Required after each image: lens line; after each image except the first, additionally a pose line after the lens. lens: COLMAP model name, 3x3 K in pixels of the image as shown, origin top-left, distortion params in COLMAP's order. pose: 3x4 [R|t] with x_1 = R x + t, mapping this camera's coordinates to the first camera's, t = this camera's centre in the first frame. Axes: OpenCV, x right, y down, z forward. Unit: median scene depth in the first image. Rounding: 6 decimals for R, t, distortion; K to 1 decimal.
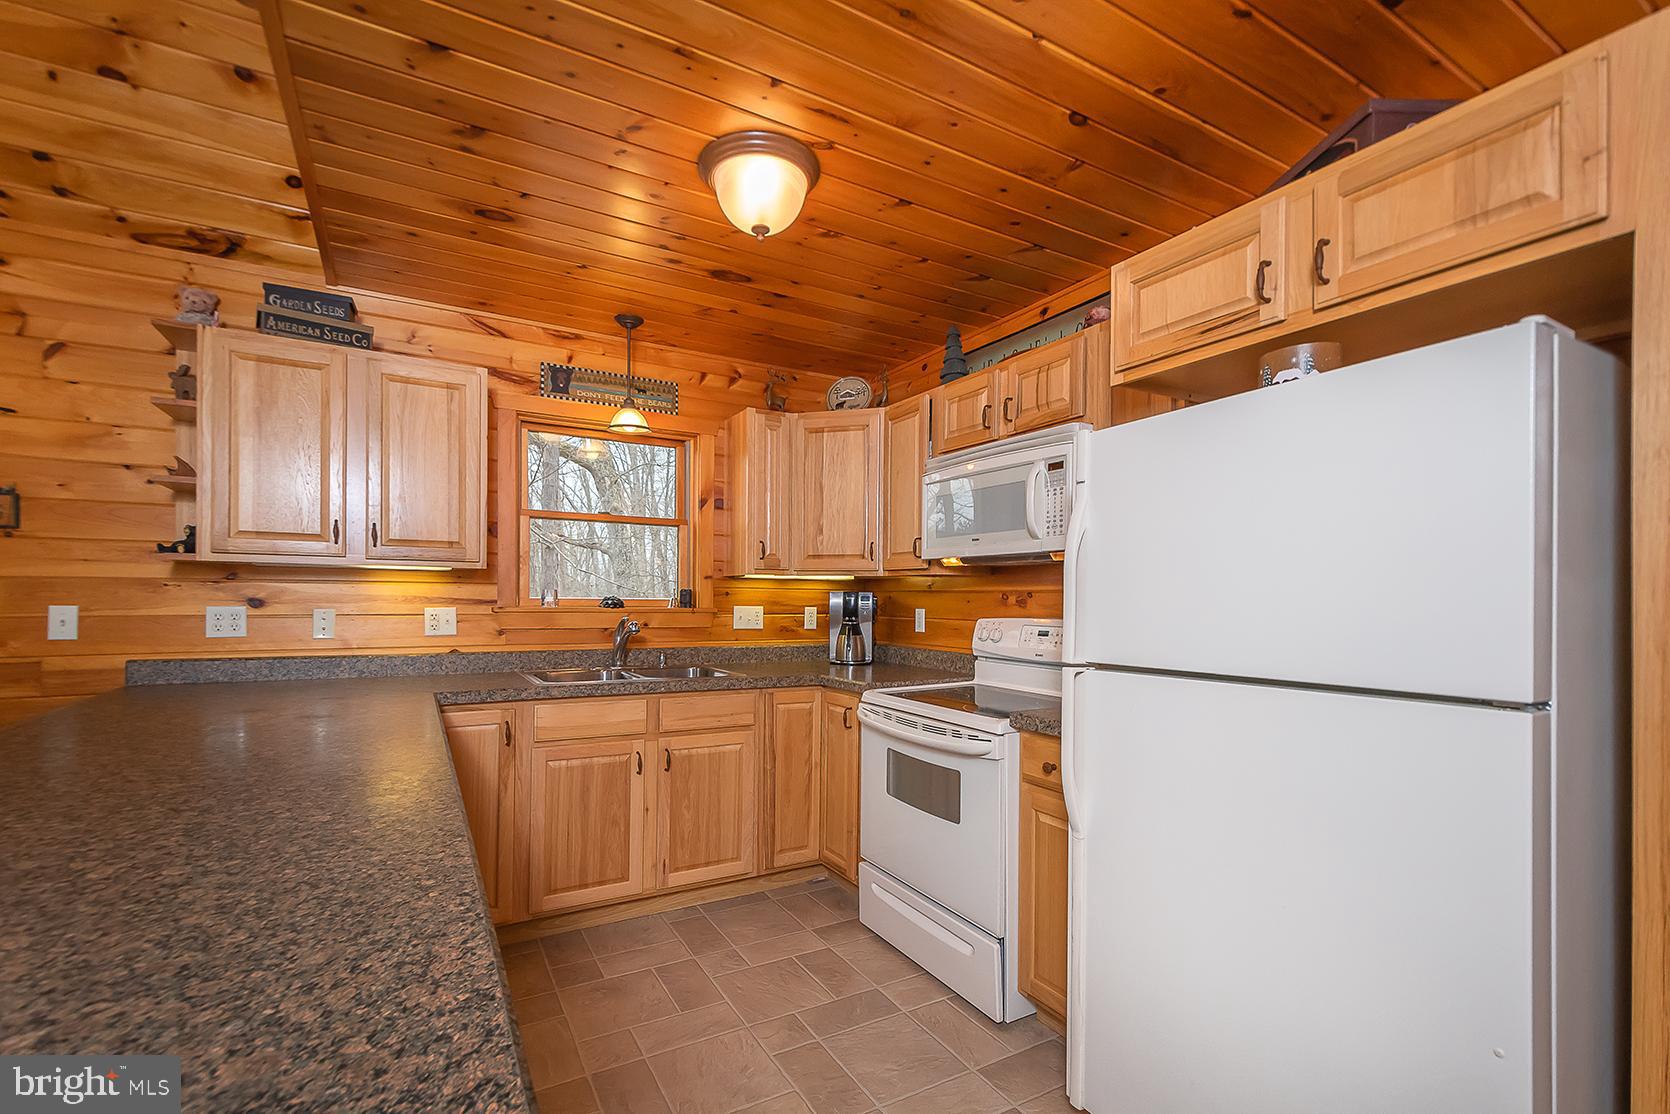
lens RADIAL K [[726.0, 0, 811.3], [0, 726.0, 601.8], [0, 0, 1]] dist [0.022633, -0.008370]
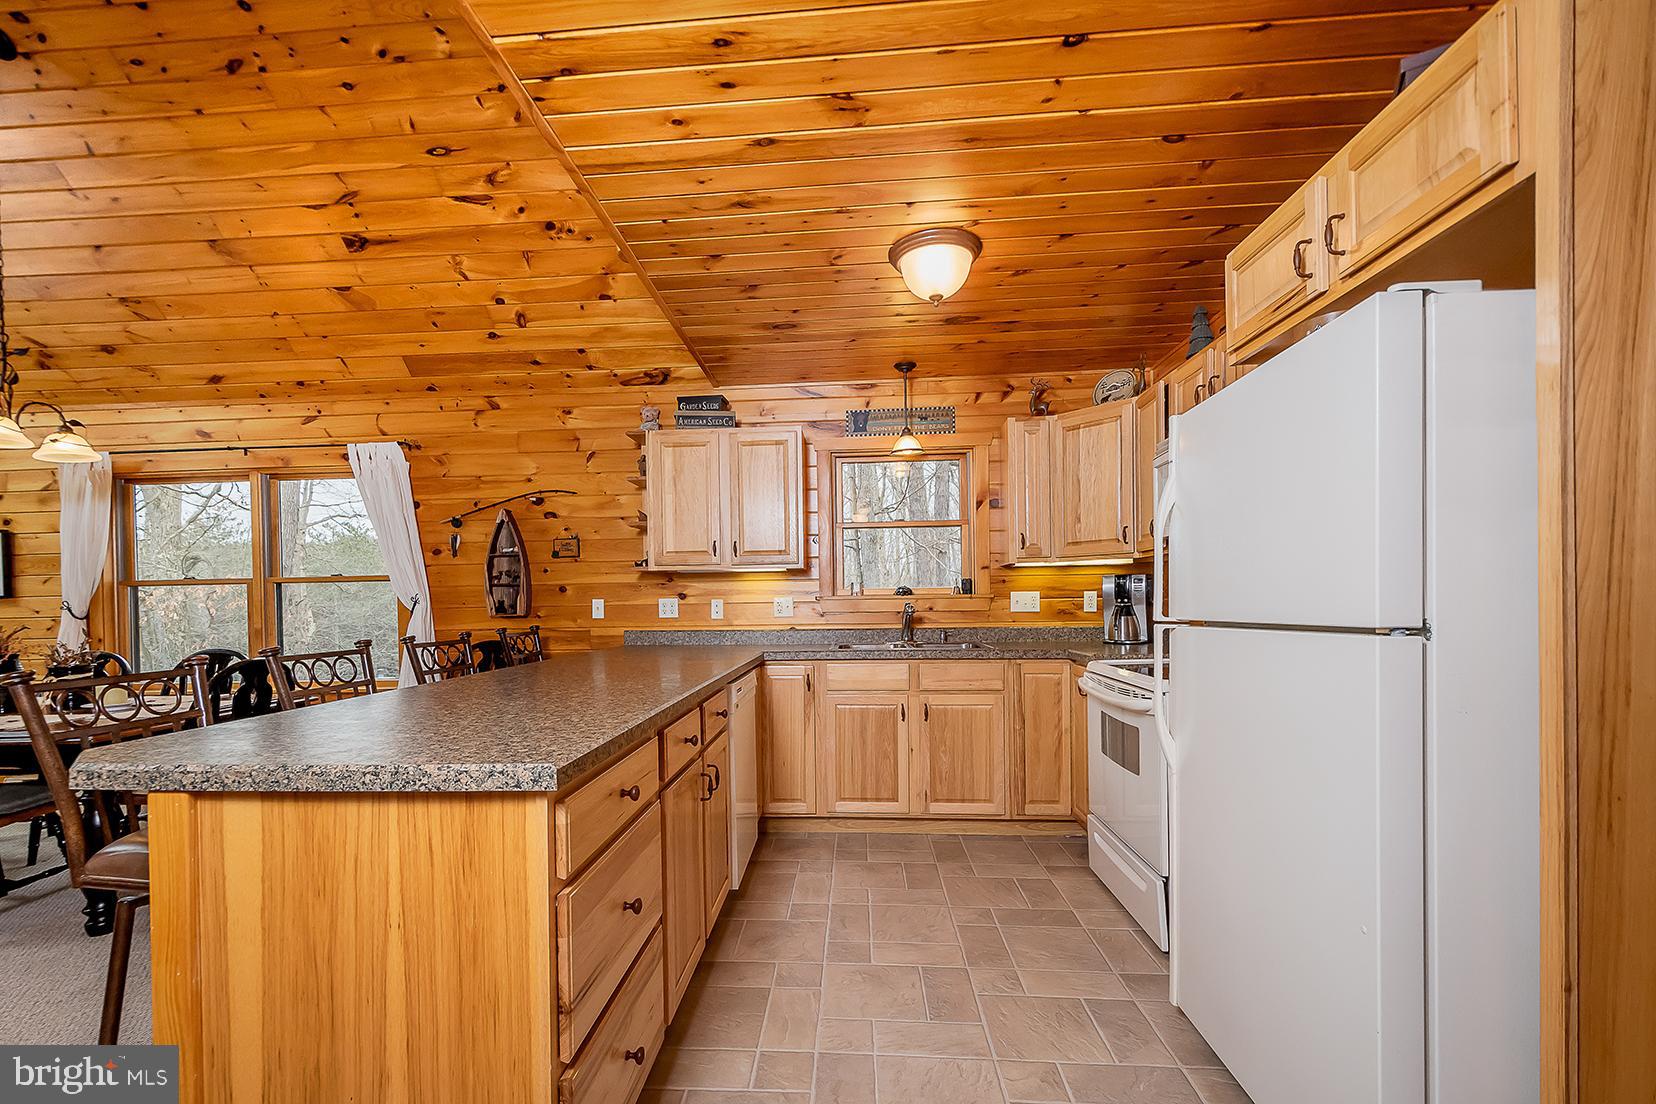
lens RADIAL K [[719.9, 0, 805.6], [0, 719.9, 611.2], [0, 0, 1]] dist [0.022633, -0.008370]
pose [[0.836999, -0.014620, -0.547009, 0.326072], [0.020276, 0.999785, 0.004304, 0.033235], [0.546829, -0.014693, 0.837115, -0.168091]]
